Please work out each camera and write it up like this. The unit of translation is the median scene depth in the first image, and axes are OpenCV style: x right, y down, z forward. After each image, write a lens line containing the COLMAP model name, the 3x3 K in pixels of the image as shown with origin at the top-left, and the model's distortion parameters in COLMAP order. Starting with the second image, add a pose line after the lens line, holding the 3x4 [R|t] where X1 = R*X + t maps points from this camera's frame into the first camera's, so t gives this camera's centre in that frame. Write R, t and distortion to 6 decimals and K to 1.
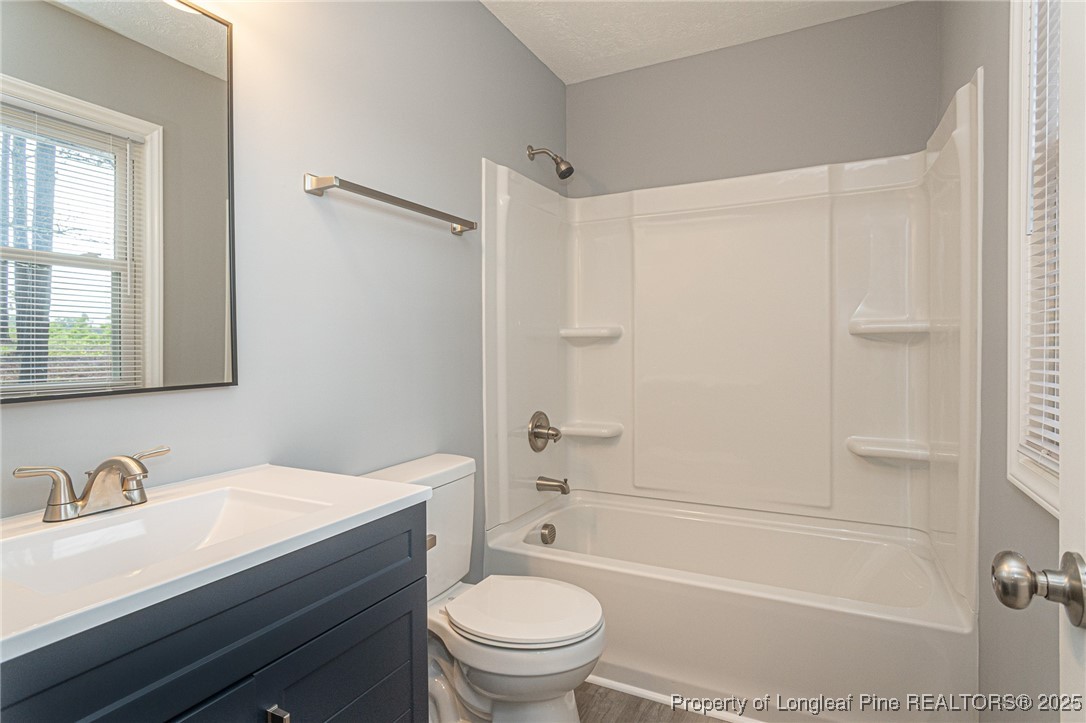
lens RADIAL K [[581.1, 0, 548.2], [0, 581.1, 354.1], [0, 0, 1]] dist [-0.001405, -0.000037]
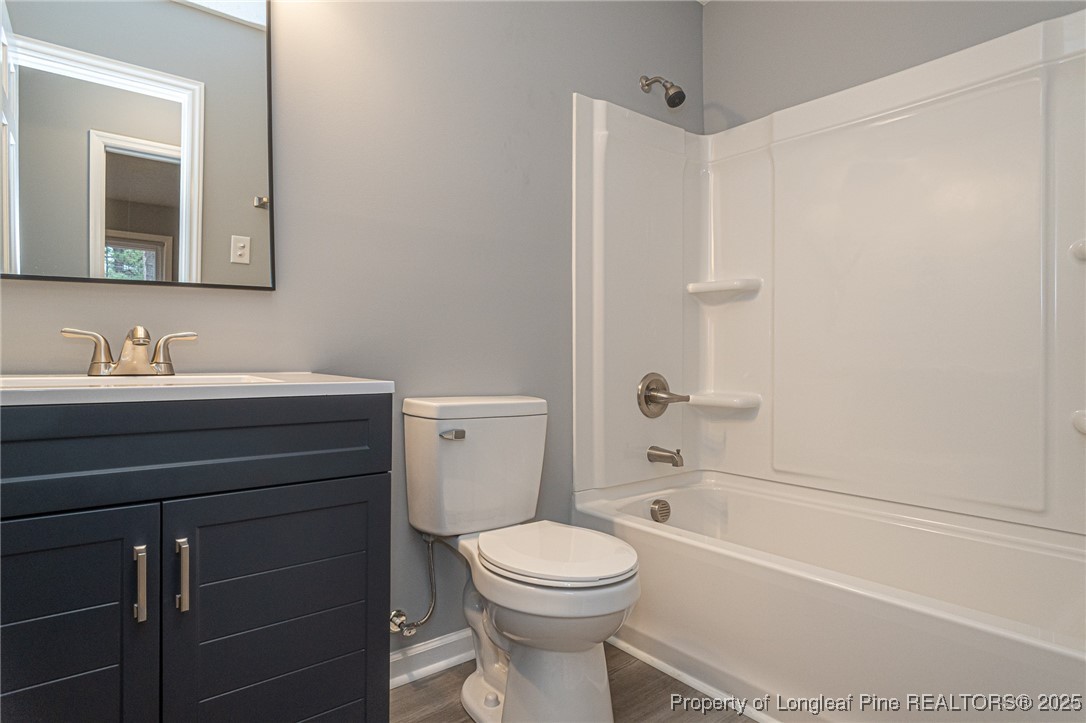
lens RADIAL K [[613.1, 0, 539.6], [0, 613.1, 360.9], [0, 0, 1]] dist [0.001179, 0.001692]
pose [[0.906826, 0.011928, -0.421337, 0.227408], [-0.018102, 0.999779, -0.010655, 0.094920], [0.421117, 0.017290, 0.906841, 0.070314]]
